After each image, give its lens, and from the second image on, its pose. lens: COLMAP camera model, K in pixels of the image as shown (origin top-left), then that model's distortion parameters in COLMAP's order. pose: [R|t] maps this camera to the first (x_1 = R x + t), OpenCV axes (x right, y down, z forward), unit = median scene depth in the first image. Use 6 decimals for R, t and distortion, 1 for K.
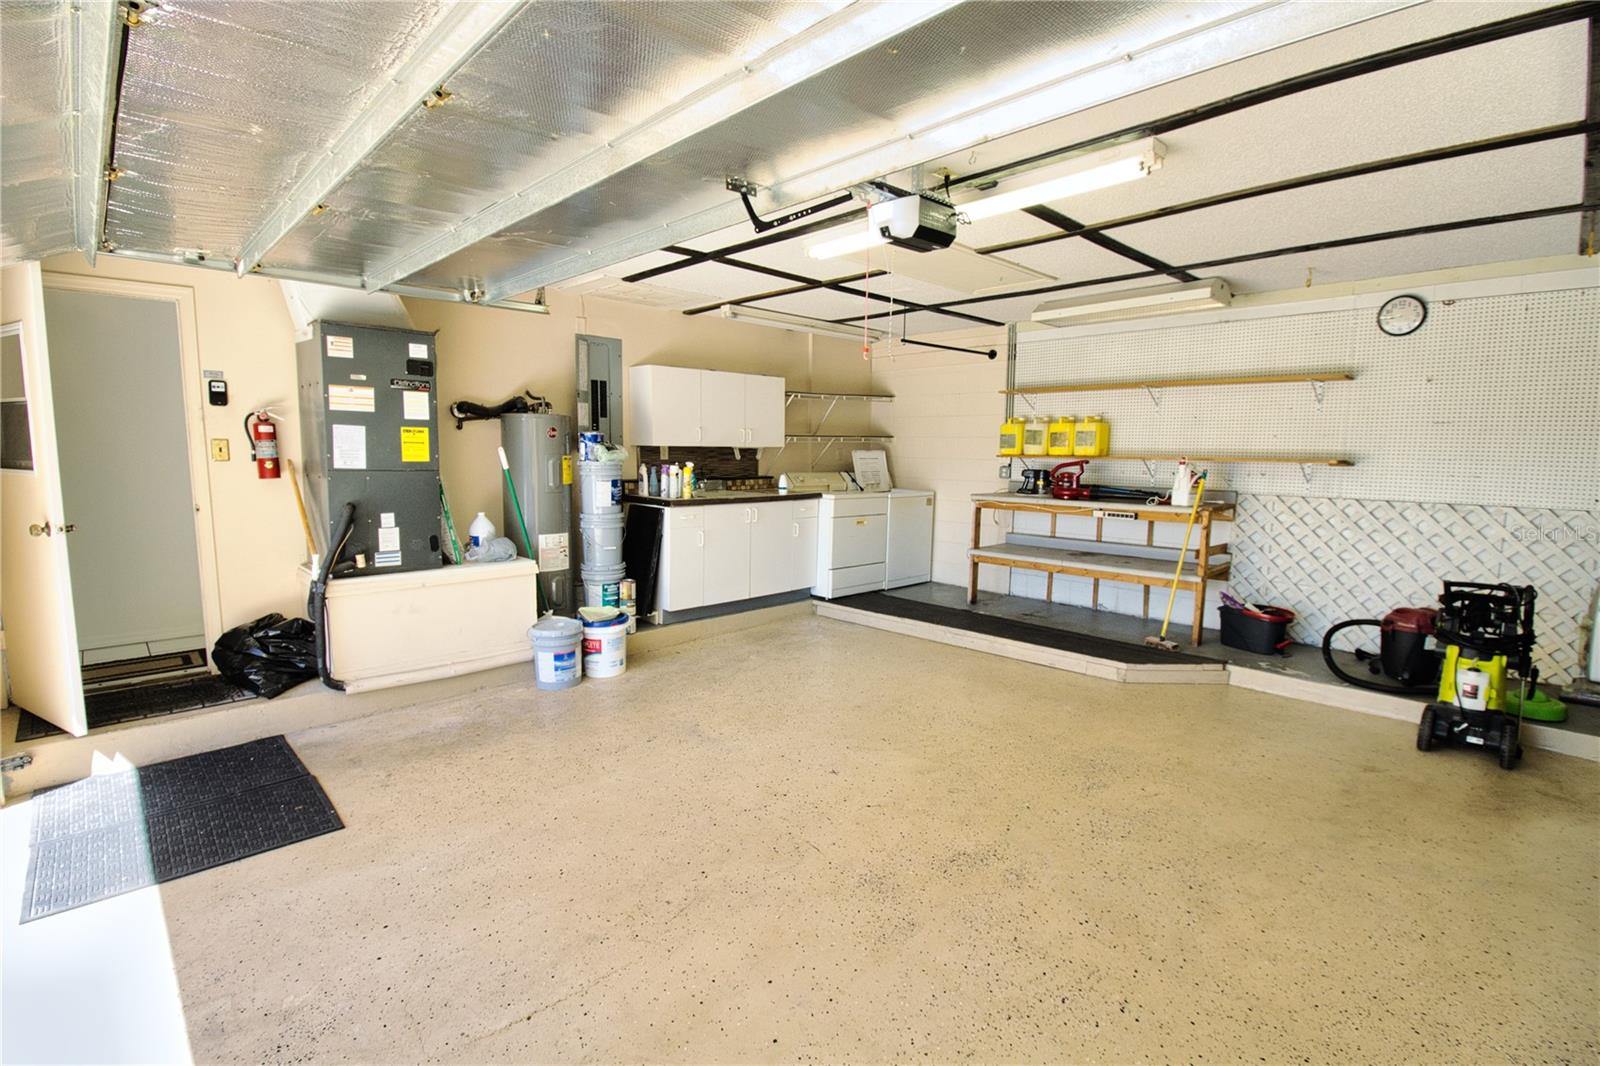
lens RADIAL K [[737.7, 0, 804.3], [0, 737.7, 537.1], [0, 0, 1]] dist [-0.007980, -0.006349]
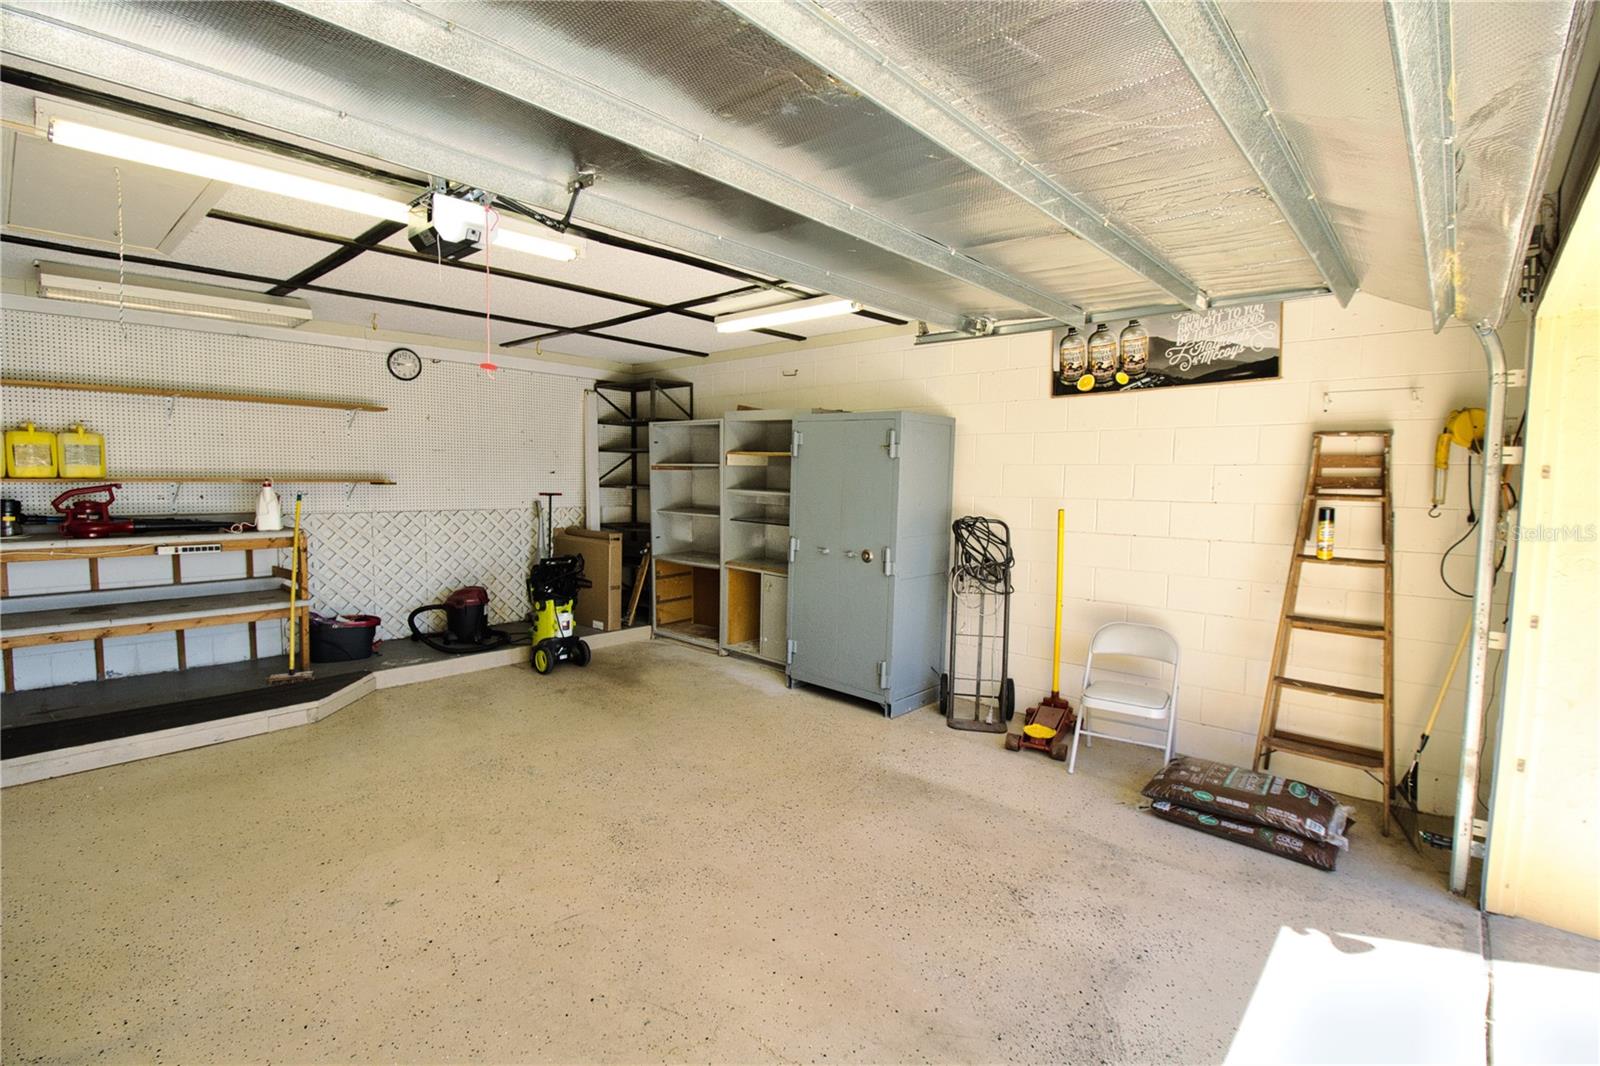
lens RADIAL K [[737.7, 0, 802.0], [0, 737.7, 535.9], [0, 0, 1]] dist [-0.007980, -0.006349]
pose [[-0.071004, -0.089711, 0.993434, -0.506048], [0.105555, 0.989679, 0.096916, -0.059615], [-0.991875, 0.111743, -0.060801, 0.420225]]
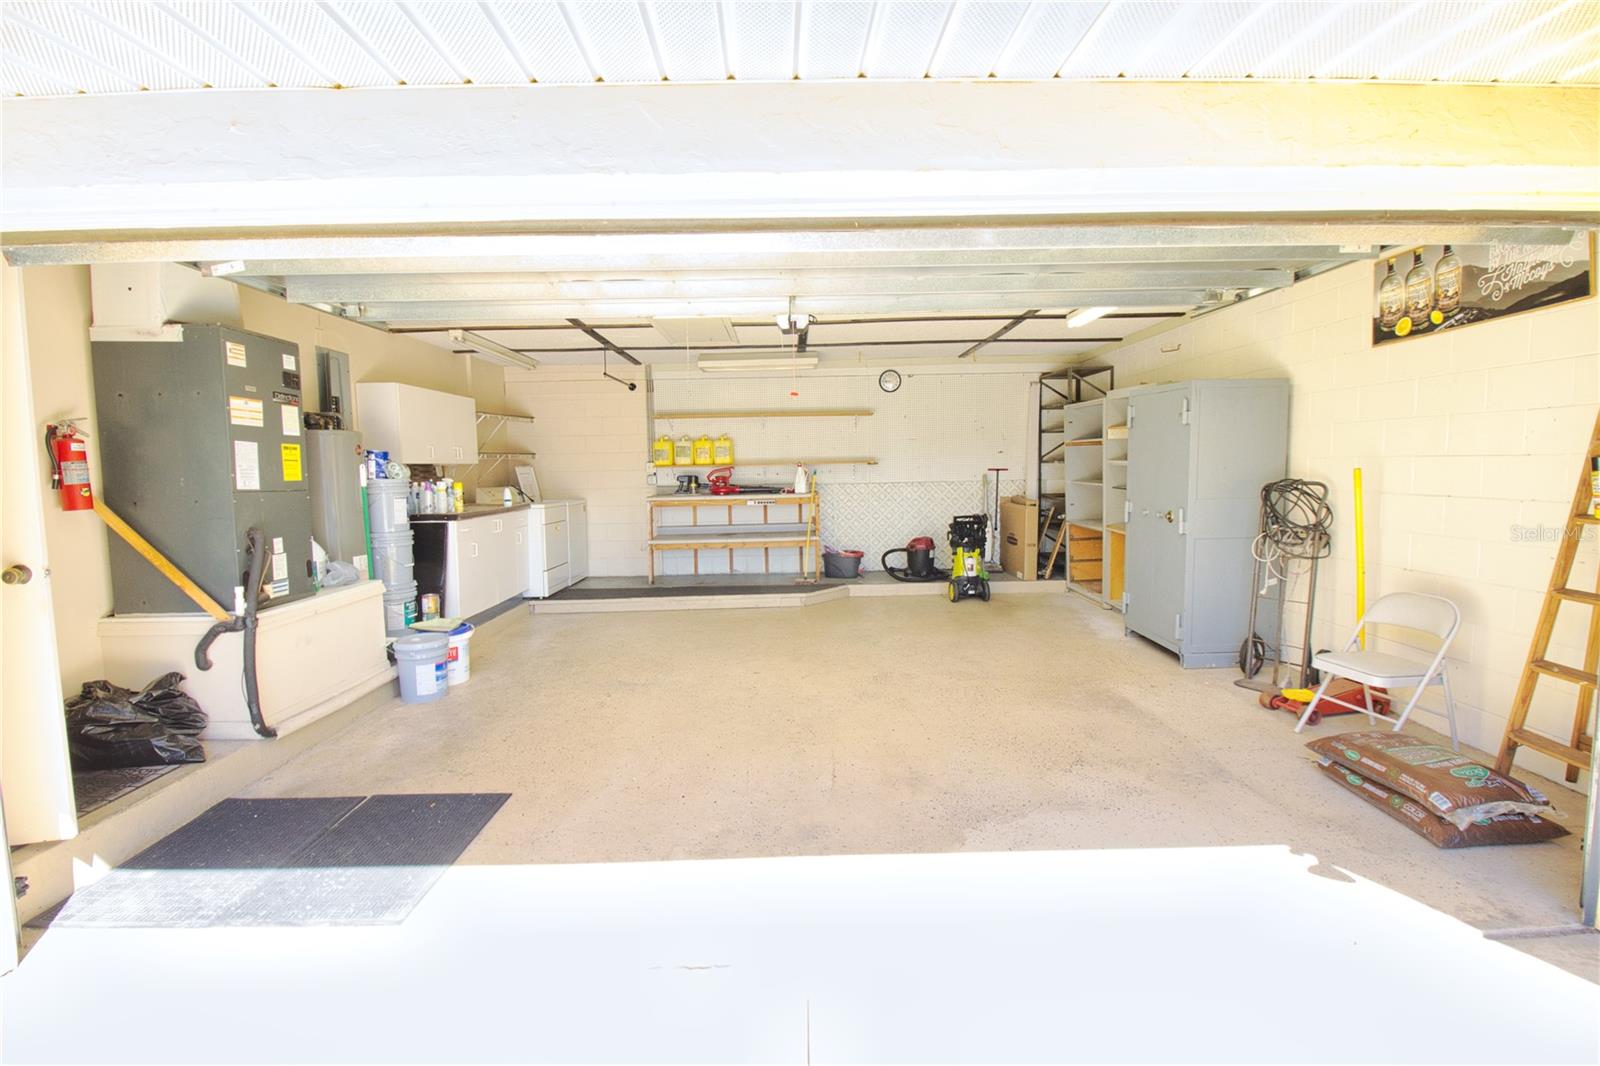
lens RADIAL K [[737.7, 0, 800.2], [0, 737.7, 529.8], [0, 0, 1]] dist [-0.007980, -0.006349]
pose [[0.686042, -0.087426, 0.722290, -0.680434], [0.114501, 0.993357, 0.011481, 0.018318], [-0.718495, 0.074827, 0.691495, -0.080673]]
